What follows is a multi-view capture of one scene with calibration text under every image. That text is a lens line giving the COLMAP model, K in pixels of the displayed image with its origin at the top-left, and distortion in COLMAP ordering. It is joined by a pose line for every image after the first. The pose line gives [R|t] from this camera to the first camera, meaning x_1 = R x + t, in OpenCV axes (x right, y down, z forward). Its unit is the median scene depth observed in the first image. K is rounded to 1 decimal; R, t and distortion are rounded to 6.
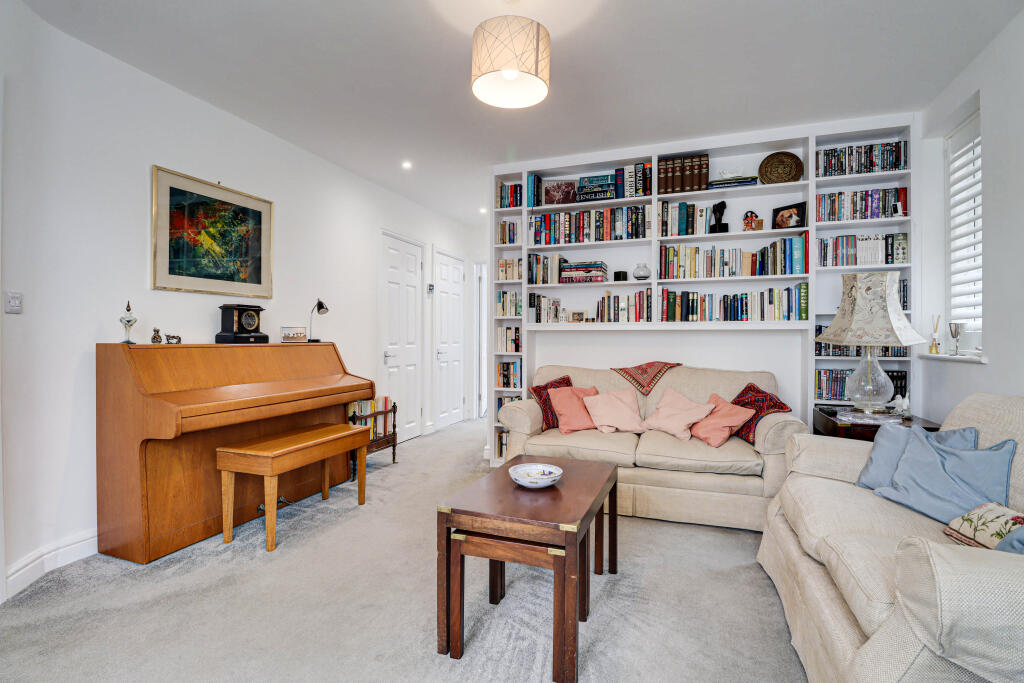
lens RADIAL K [[480.6, 0, 511.6], [0, 480.6, 336.7], [0, 0, 1]] dist [0.000828, -0.013582]
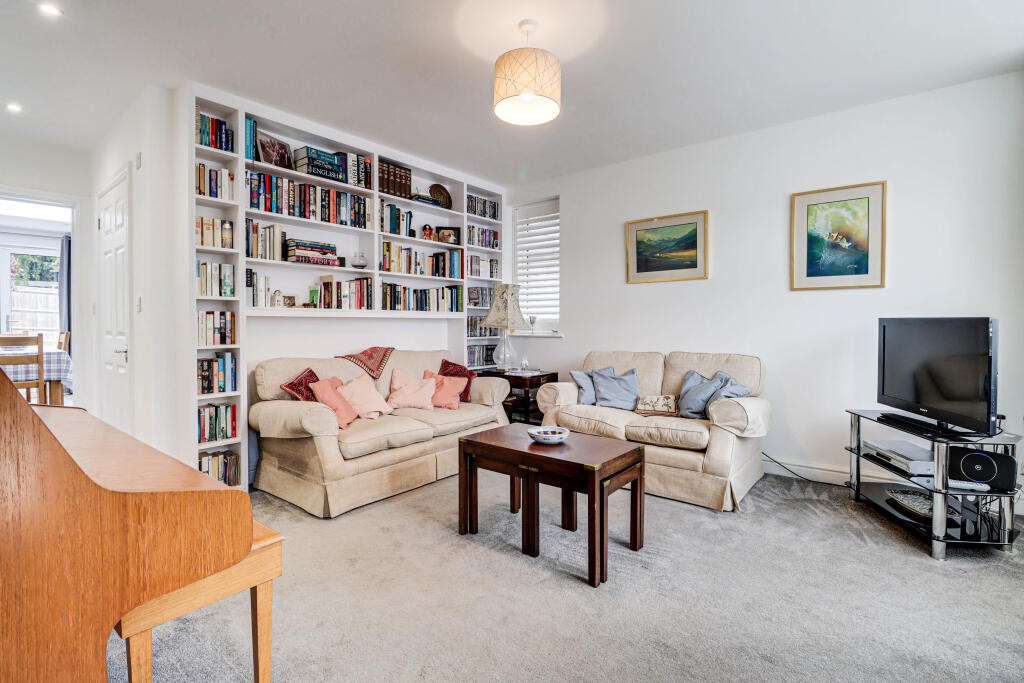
lens RADIAL K [[480.6, 0, 511.6], [0, 480.6, 336.7], [0, 0, 1]] dist [0.000828, -0.013582]
pose [[0.313906, -0.026404, 0.949087, -0.614517], [0.004405, 0.999643, 0.026353, 0.002239], [-0.949444, -0.004091, 0.313911, 0.366923]]
